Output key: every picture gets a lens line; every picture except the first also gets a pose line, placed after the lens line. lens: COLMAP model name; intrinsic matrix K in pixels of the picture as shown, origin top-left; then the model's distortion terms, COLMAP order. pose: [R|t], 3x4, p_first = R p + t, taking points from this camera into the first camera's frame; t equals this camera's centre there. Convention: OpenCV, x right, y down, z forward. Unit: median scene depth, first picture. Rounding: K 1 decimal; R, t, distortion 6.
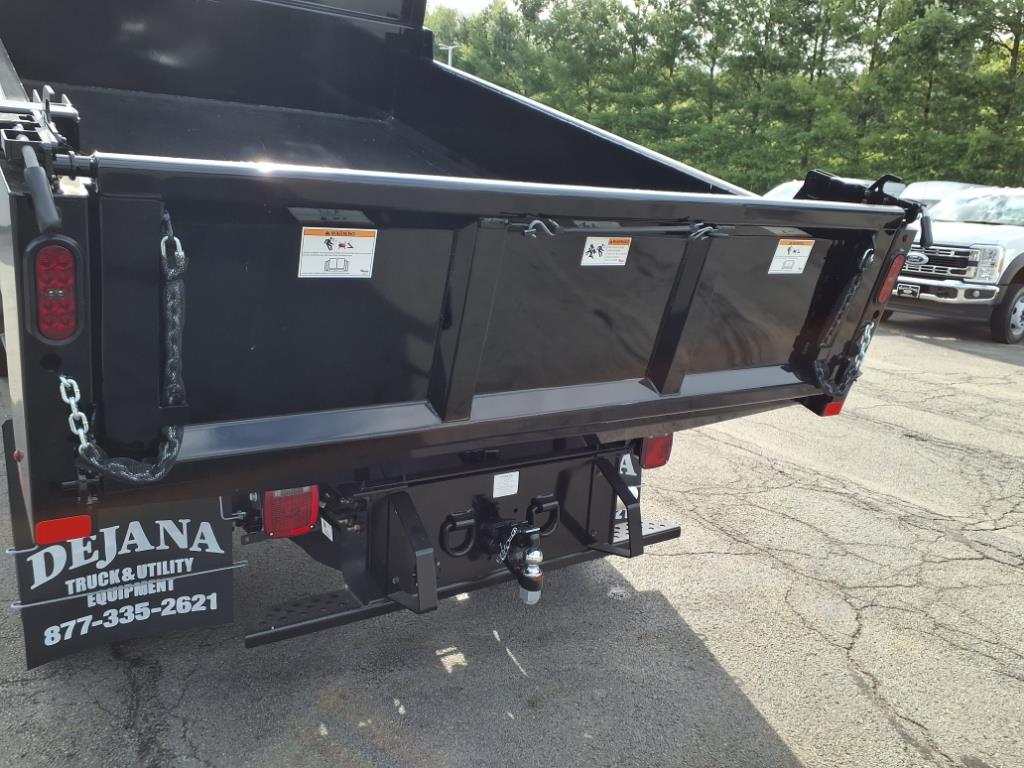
lens RADIAL K [[839.0, 0, 531.7], [0, 839.0, 391.5], [0, 0, 1]] dist [0.030411, -0.030502]
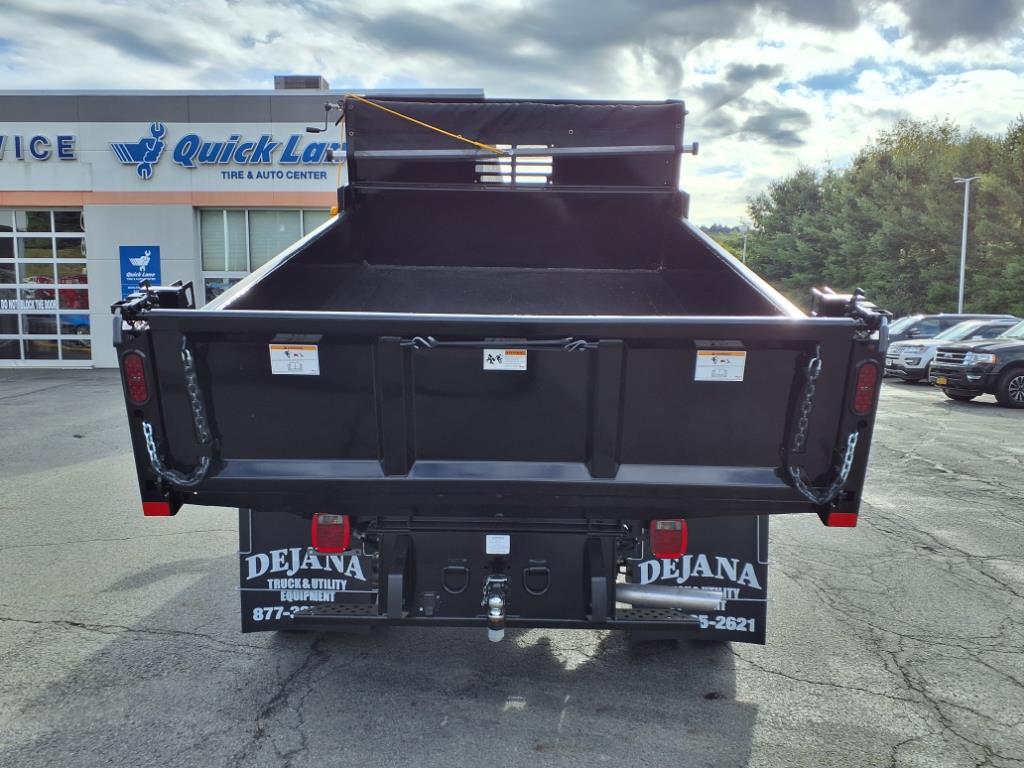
lens RADIAL K [[839.0, 0, 516.5], [0, 839.0, 386.4], [0, 0, 1]] dist [0.030411, -0.030502]
pose [[0.821421, -0.001430, -0.570321, 0.697983], [-0.099093, 0.984429, -0.145191, 0.055063], [0.561648, 0.175778, 0.808488, -0.054250]]
